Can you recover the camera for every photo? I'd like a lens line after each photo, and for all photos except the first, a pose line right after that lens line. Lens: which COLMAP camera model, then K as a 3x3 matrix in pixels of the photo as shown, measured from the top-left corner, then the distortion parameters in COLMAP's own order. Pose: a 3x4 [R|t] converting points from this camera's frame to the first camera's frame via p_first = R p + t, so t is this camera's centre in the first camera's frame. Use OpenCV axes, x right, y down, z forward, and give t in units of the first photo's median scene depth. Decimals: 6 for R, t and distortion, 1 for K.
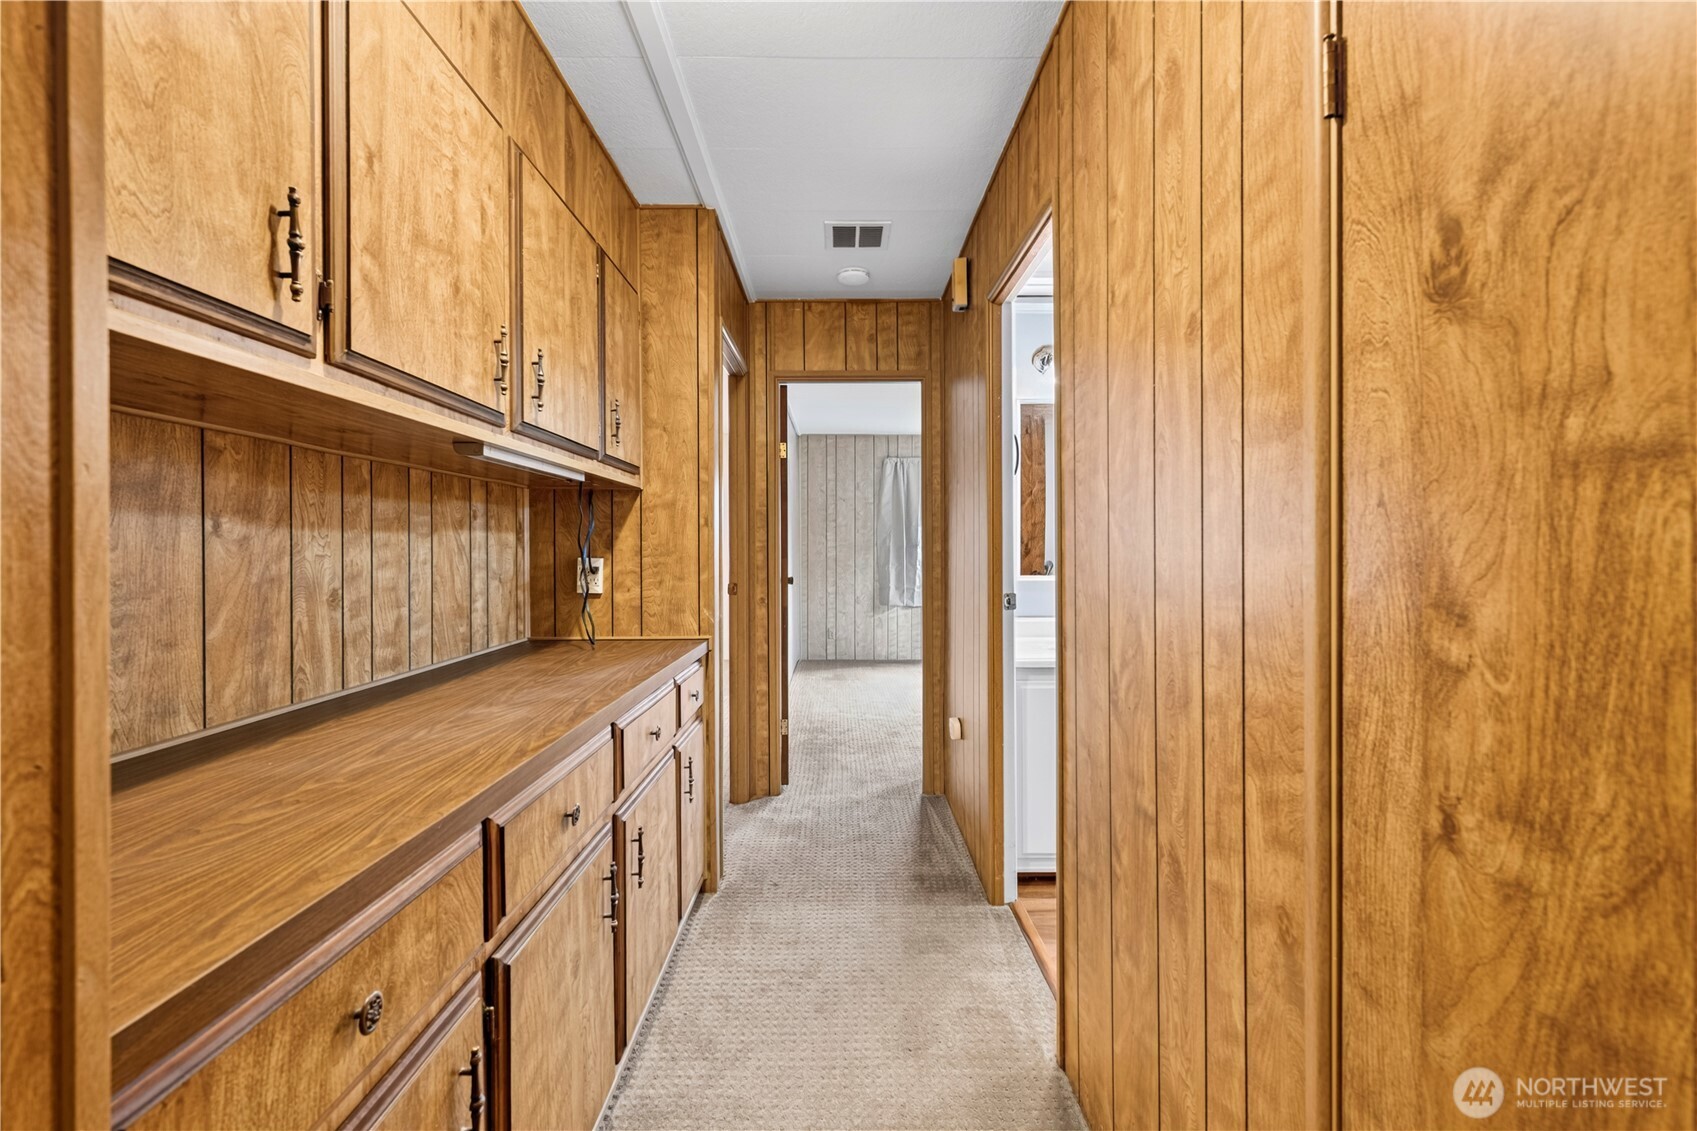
lens RADIAL K [[694.3, 0, 847.9], [0, 694.3, 559.5], [0, 0, 1]] dist [-0.006390, 0.000551]
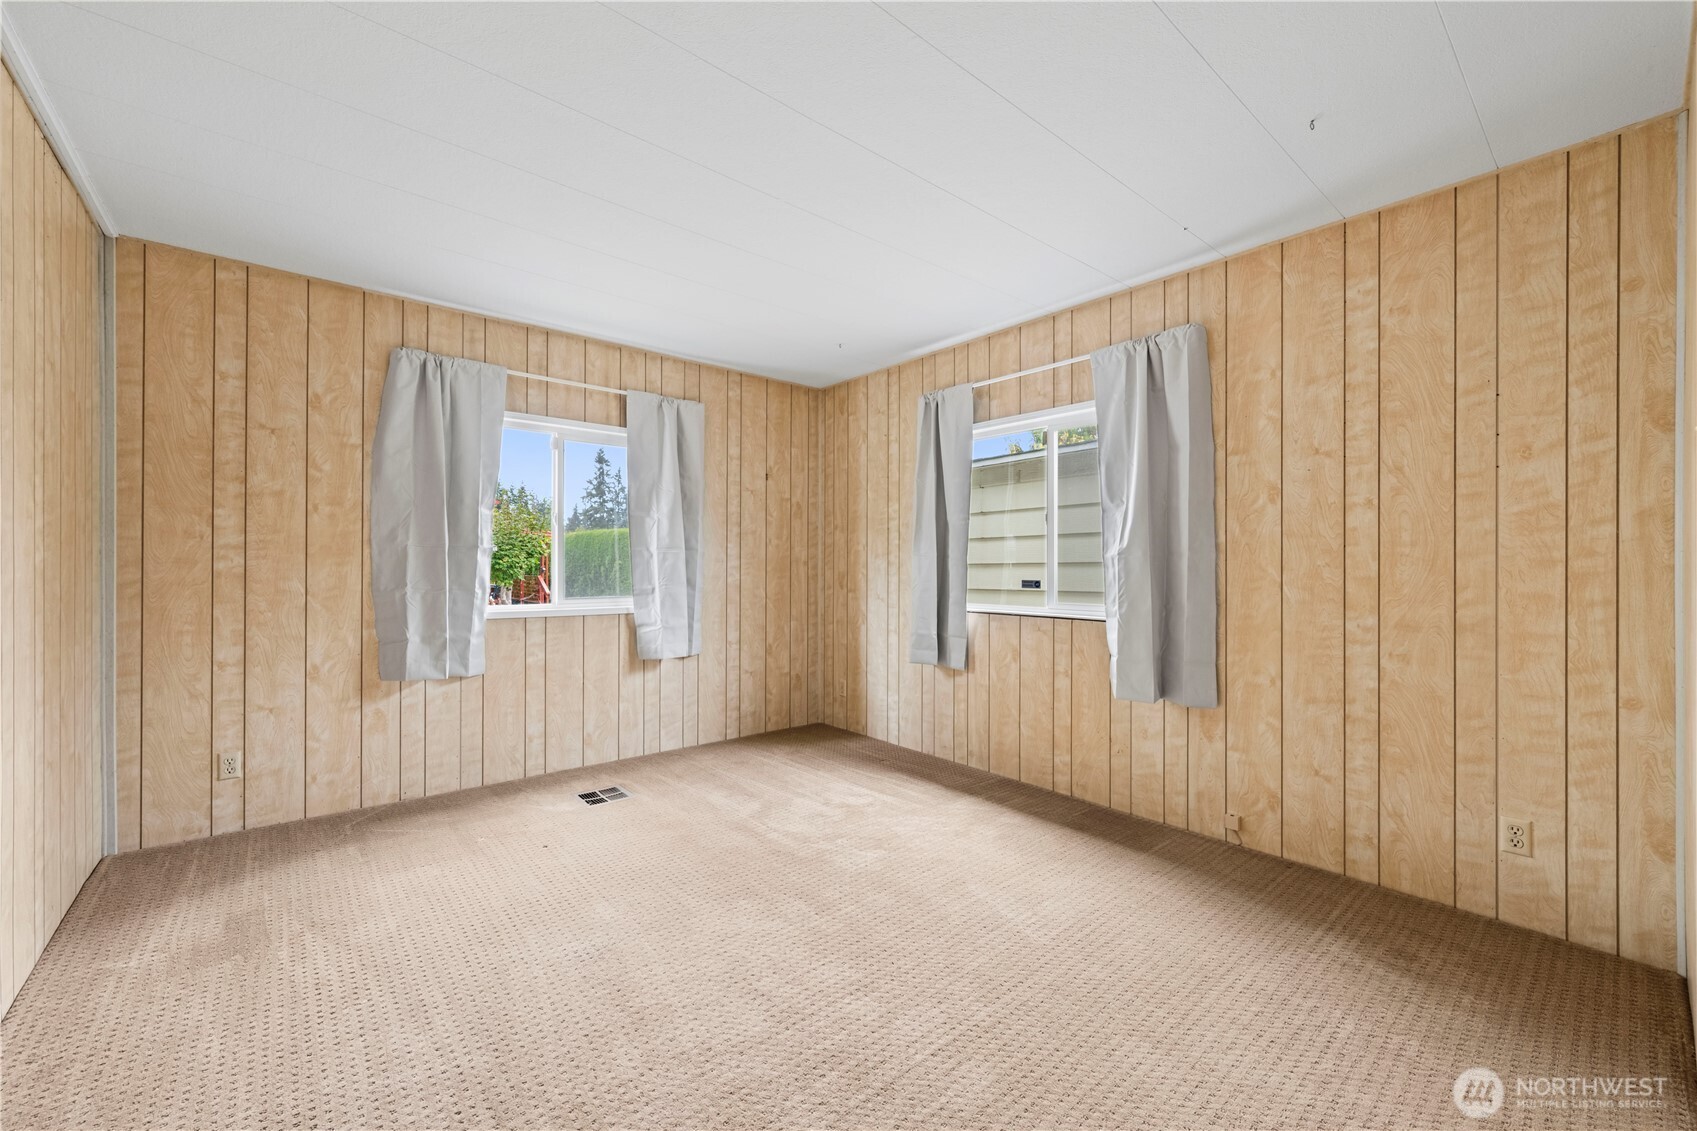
lens RADIAL K [[667.1, 0, 845.7], [0, 667.1, 569.6], [0, 0, 1]] dist [-0.000654, 0.000568]
pose [[0.777310, 0.003872, 0.629106, 0.009713], [-0.002997, 0.999993, -0.002451, -0.004304], [-0.629111, 0.000020, 0.777316, 0.486239]]
